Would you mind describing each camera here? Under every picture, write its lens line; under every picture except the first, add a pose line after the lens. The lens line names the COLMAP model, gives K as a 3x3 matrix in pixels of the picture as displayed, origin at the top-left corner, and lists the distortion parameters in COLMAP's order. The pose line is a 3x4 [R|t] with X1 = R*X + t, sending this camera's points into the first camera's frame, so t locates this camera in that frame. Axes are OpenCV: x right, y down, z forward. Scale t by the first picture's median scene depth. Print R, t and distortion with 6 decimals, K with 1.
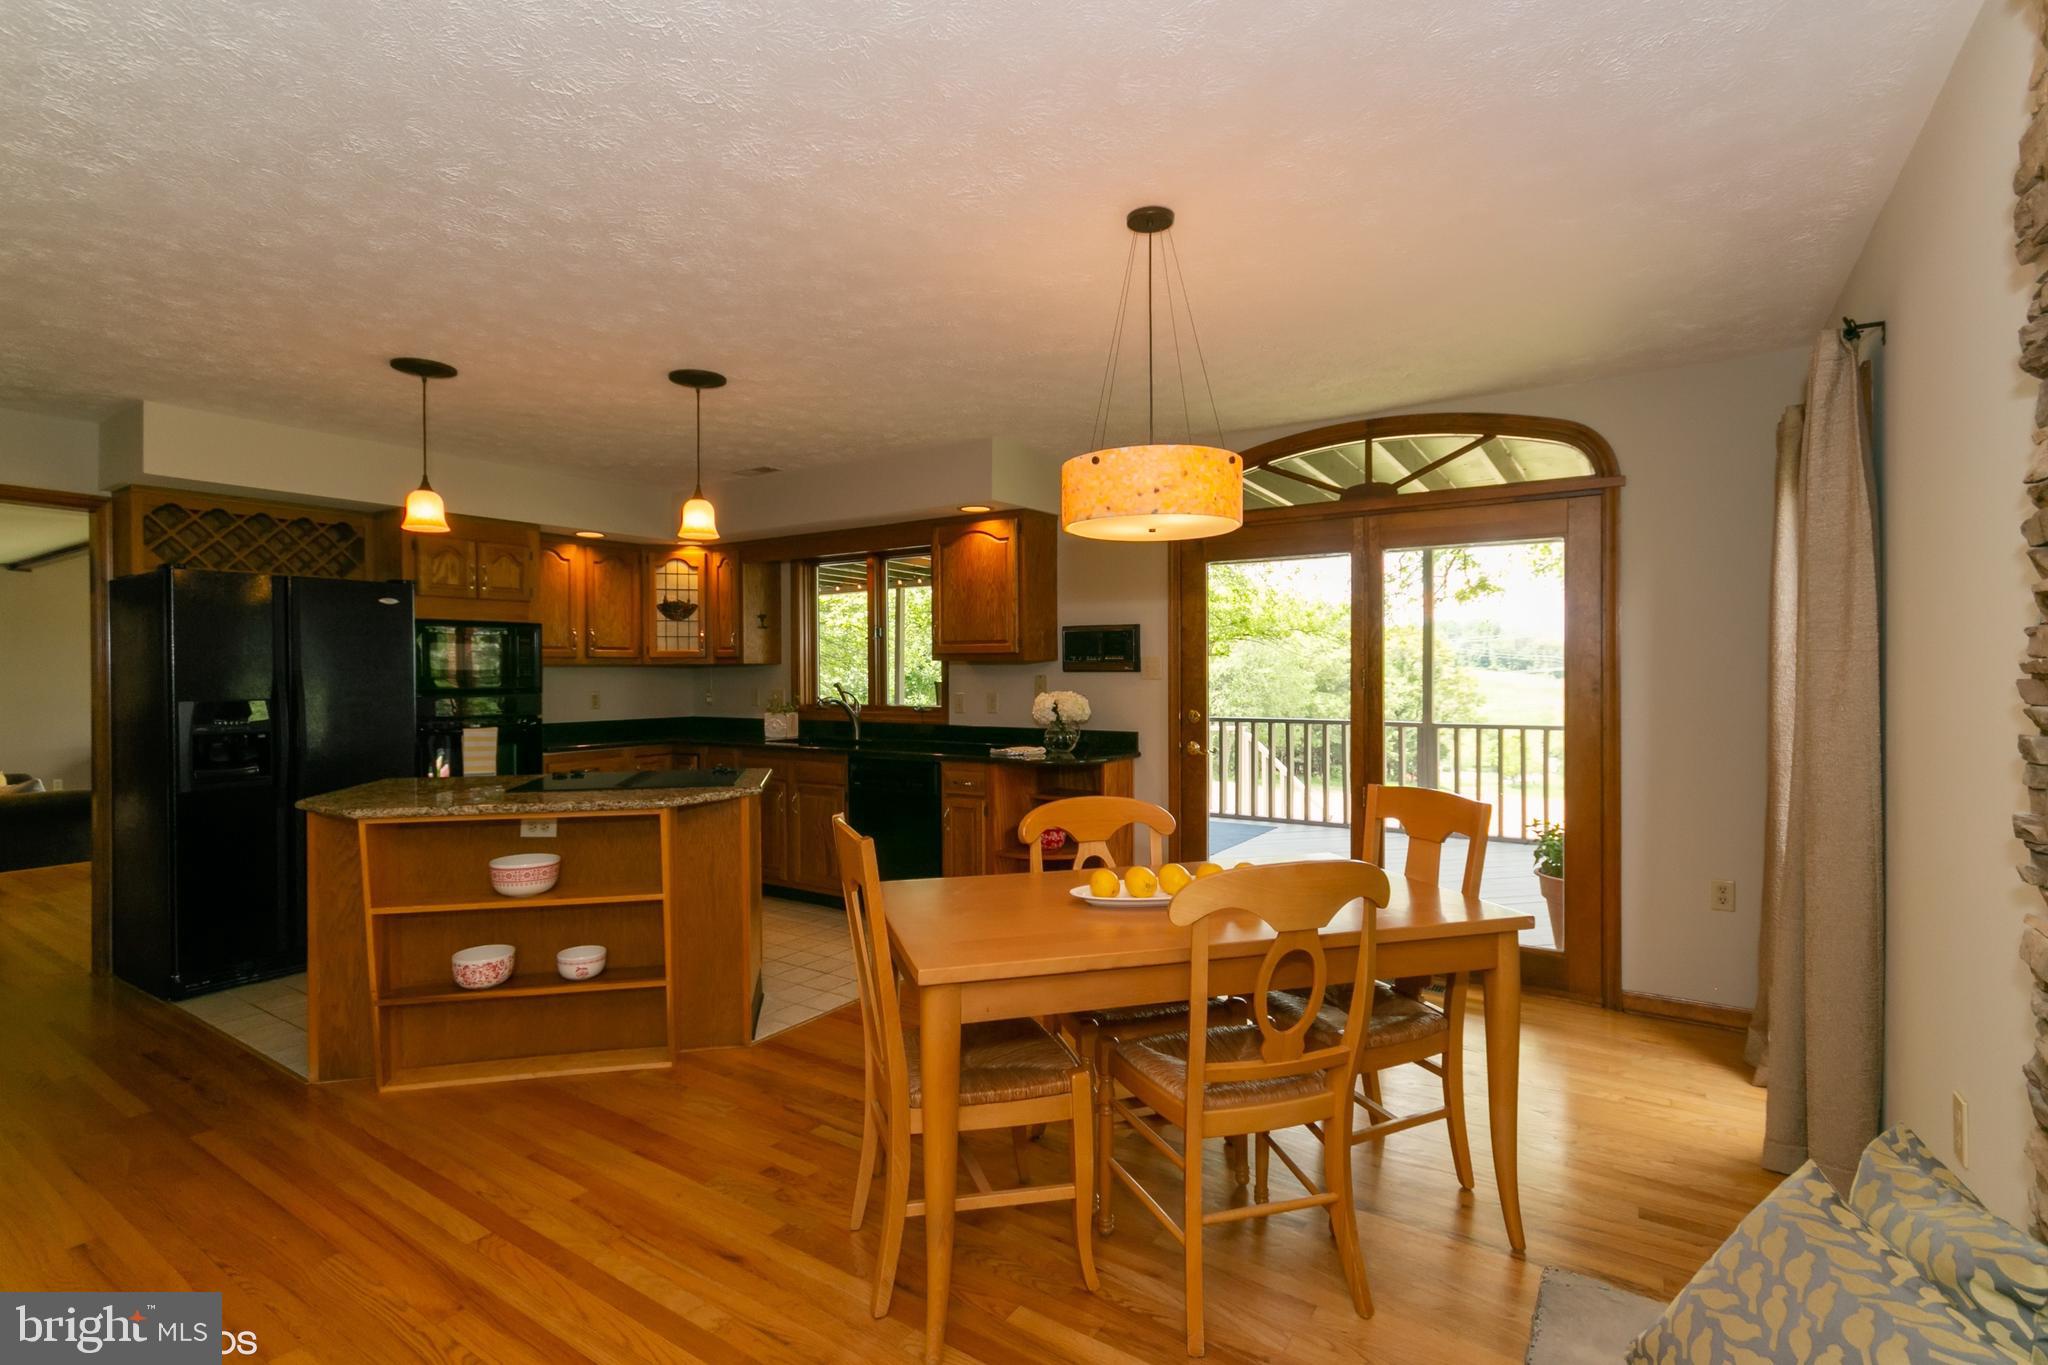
lens RADIAL K [[965.0, 0, 1017.6], [0, 965.0, 681.9], [0, 0, 1]] dist [0.000643, -0.000705]
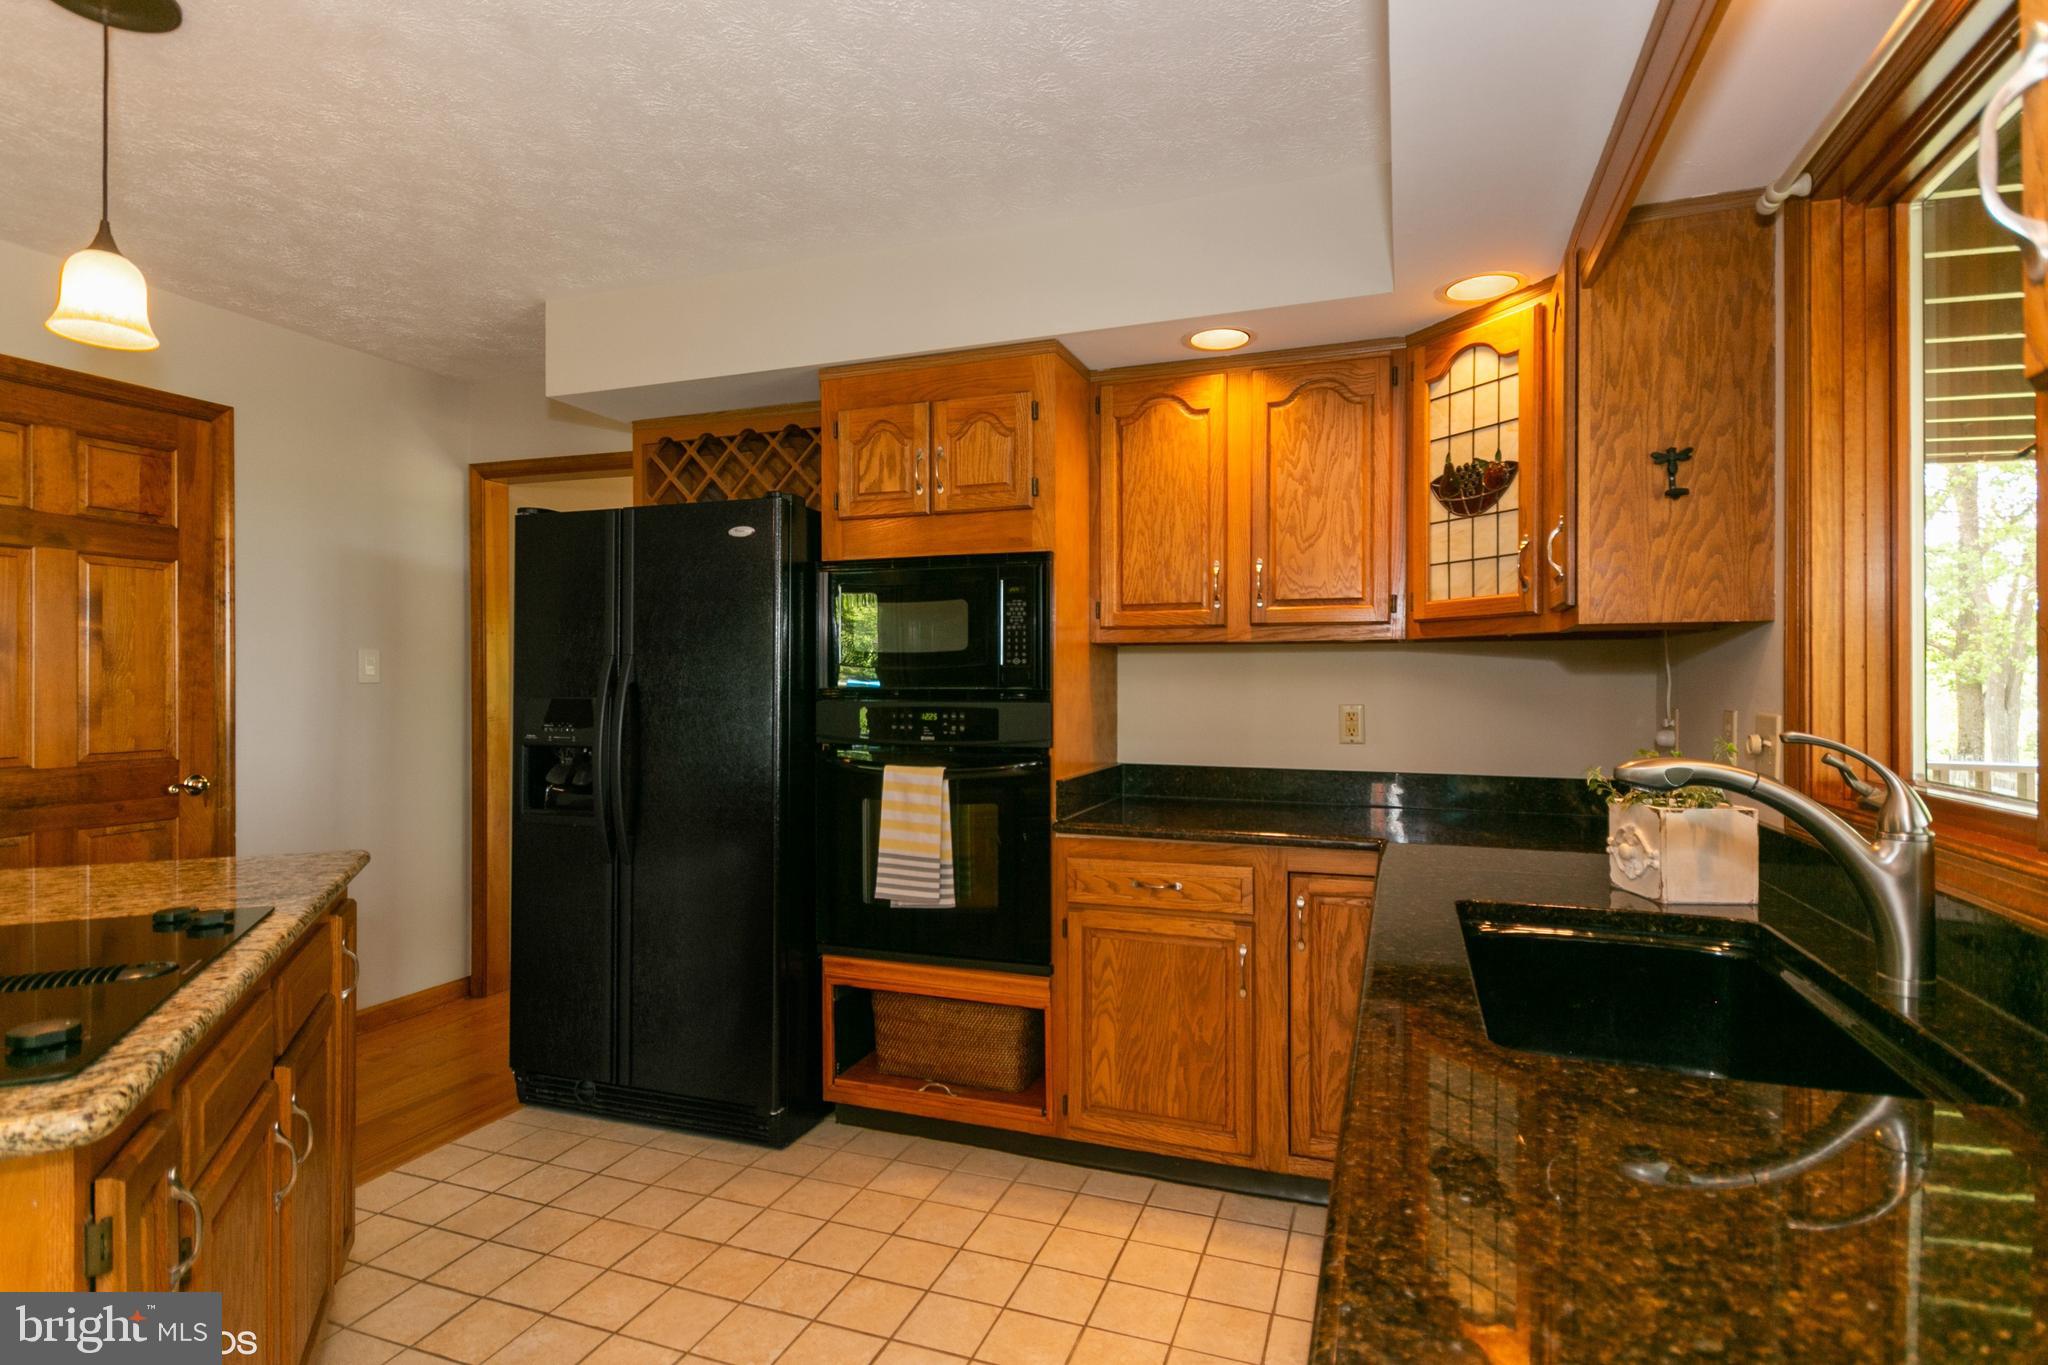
lens RADIAL K [[1017.1, 0, 1031.1], [0, 1017.1, 678.1], [0, 0, 1]] dist [-0.002777, -0.000099]
pose [[0.250002, 0.001647, -0.968244, -0.022031], [-0.011504, 0.999933, -0.001269, 0.000756], [0.968177, 0.011456, 0.250004, 0.785283]]
